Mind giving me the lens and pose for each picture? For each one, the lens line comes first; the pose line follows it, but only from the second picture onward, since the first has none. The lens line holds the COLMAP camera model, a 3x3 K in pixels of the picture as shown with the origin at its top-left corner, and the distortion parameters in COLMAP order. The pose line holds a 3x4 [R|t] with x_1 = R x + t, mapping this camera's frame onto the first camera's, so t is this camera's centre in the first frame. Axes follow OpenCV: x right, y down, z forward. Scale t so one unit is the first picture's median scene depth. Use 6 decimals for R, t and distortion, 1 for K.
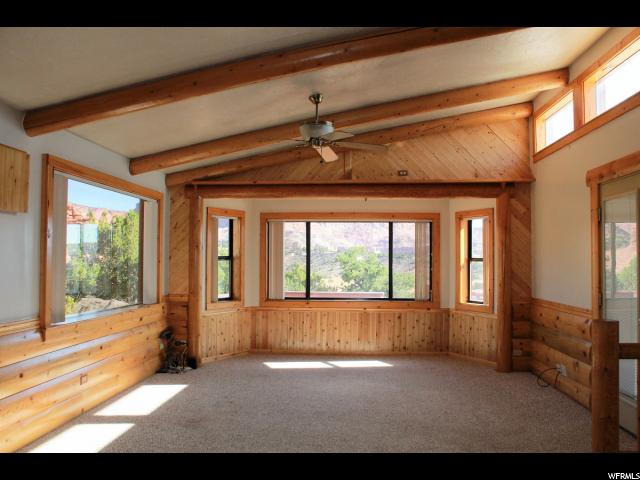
lens RADIAL K [[533.2, 0, 322.1], [0, 533.2, 250.1], [0, 0, 1]] dist [-0.162540, 0.133294]
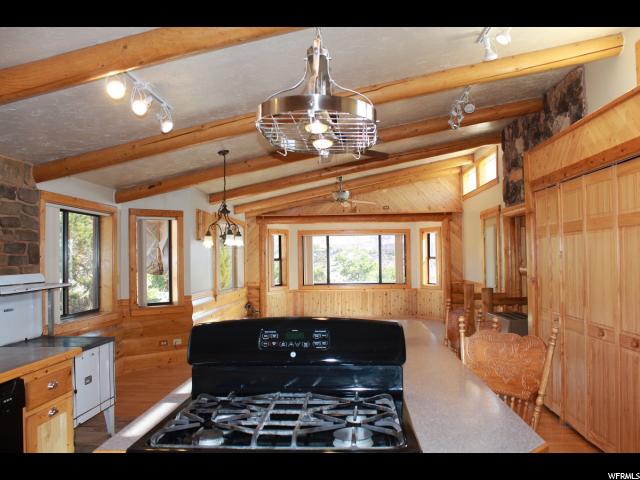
lens RADIAL K [[533.2, 0, 322.1], [0, 533.2, 250.1], [0, 0, 1]] dist [-0.162540, 0.133294]
pose [[0.999708, -0.017985, 0.016110, -0.073911], [0.017910, 0.999828, 0.004783, -0.019286], [-0.016194, -0.004493, 0.999859, -0.624972]]
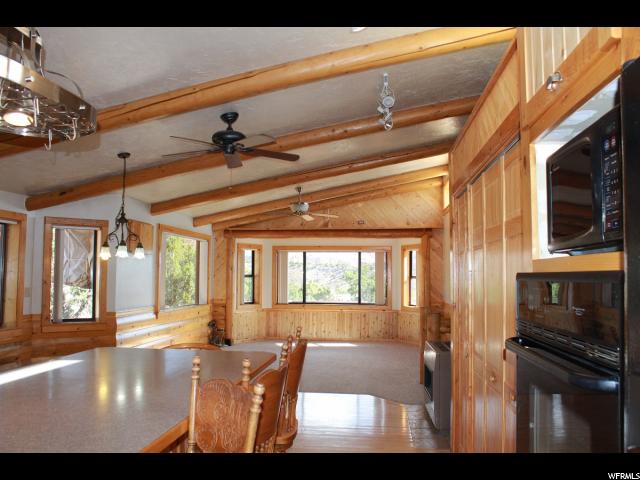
lens RADIAL K [[533.2, 0, 322.1], [0, 533.2, 250.1], [0, 0, 1]] dist [-0.162540, 0.133294]
pose [[0.999114, -0.000513, -0.042091, 0.092051], [-0.000711, 0.999578, -0.029051, -0.015234], [0.042088, 0.029056, 0.998691, -0.524309]]
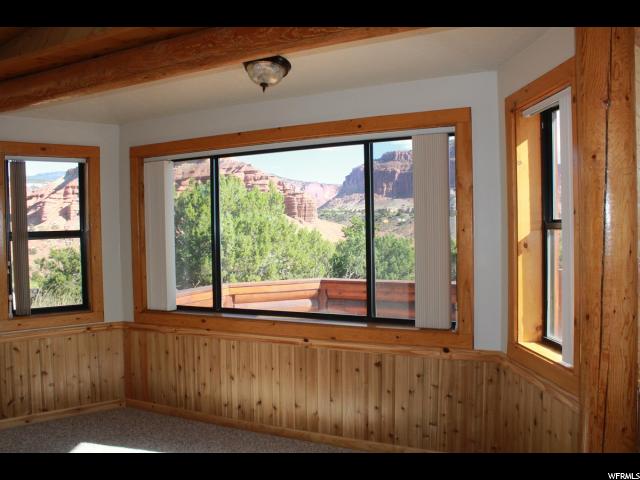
lens RADIAL K [[533.2, 0, 322.1], [0, 533.2, 250.1], [0, 0, 1]] dist [-0.162540, 0.133294]
pose [[0.925714, -0.010104, -0.378090, 0.272959], [0.033239, 0.997949, 0.054712, 0.011451], [0.376761, -0.063215, 0.924151, 0.619227]]
